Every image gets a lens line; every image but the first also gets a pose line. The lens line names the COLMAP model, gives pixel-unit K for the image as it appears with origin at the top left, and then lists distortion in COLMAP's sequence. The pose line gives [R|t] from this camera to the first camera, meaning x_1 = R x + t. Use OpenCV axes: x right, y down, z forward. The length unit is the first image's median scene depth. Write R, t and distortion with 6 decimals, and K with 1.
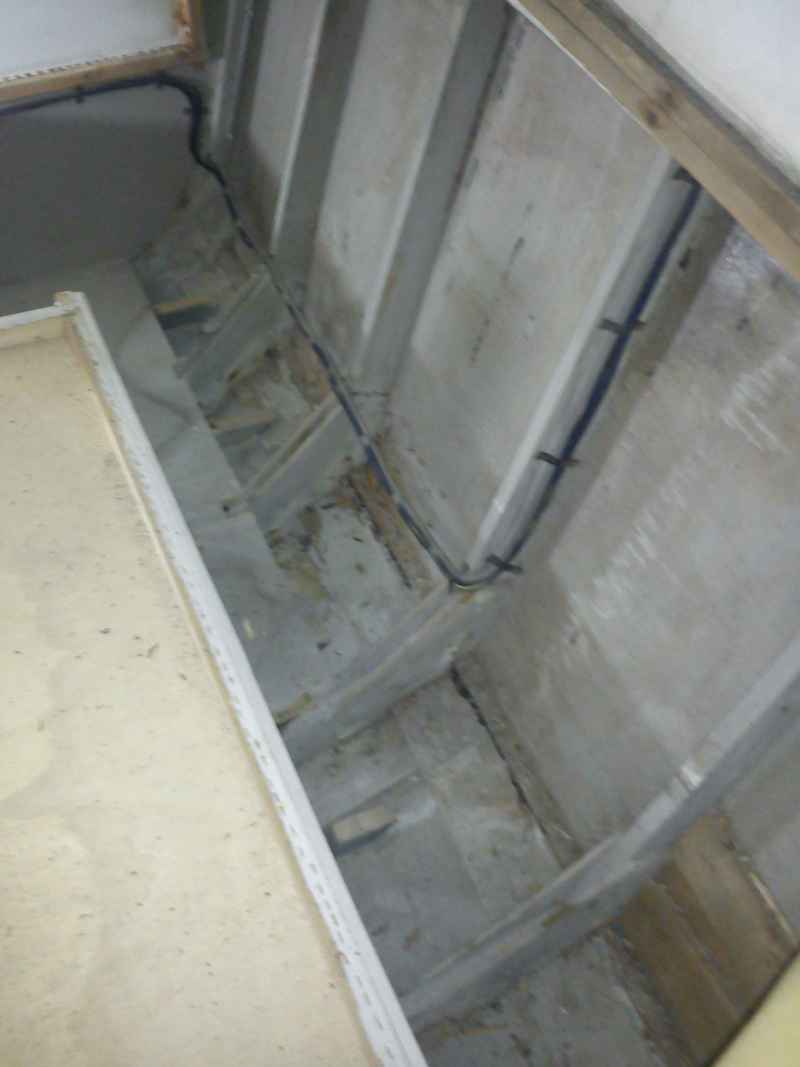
lens RADIAL K [[1094.1, 0, 400.0], [0, 1094.1, 533.5], [0, 0, 1]] dist [0.021598, -0.004687]
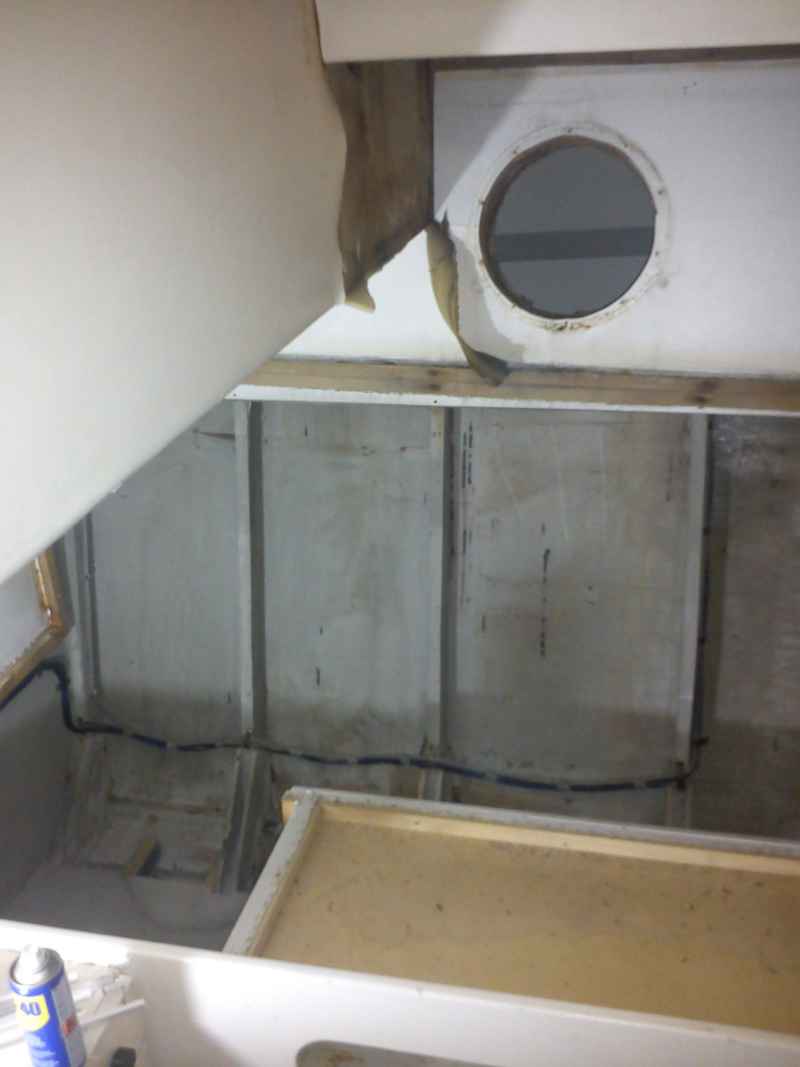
lens RADIAL K [[1094.1, 0, 400.0], [0, 1094.1, 533.5], [0, 0, 1]] dist [0.021598, -0.004687]
pose [[0.592119, -0.380623, 0.710296, -0.735216], [0.651460, 0.744911, -0.143900, -0.153361], [-0.474336, 0.547936, 0.689037, 0.085767]]
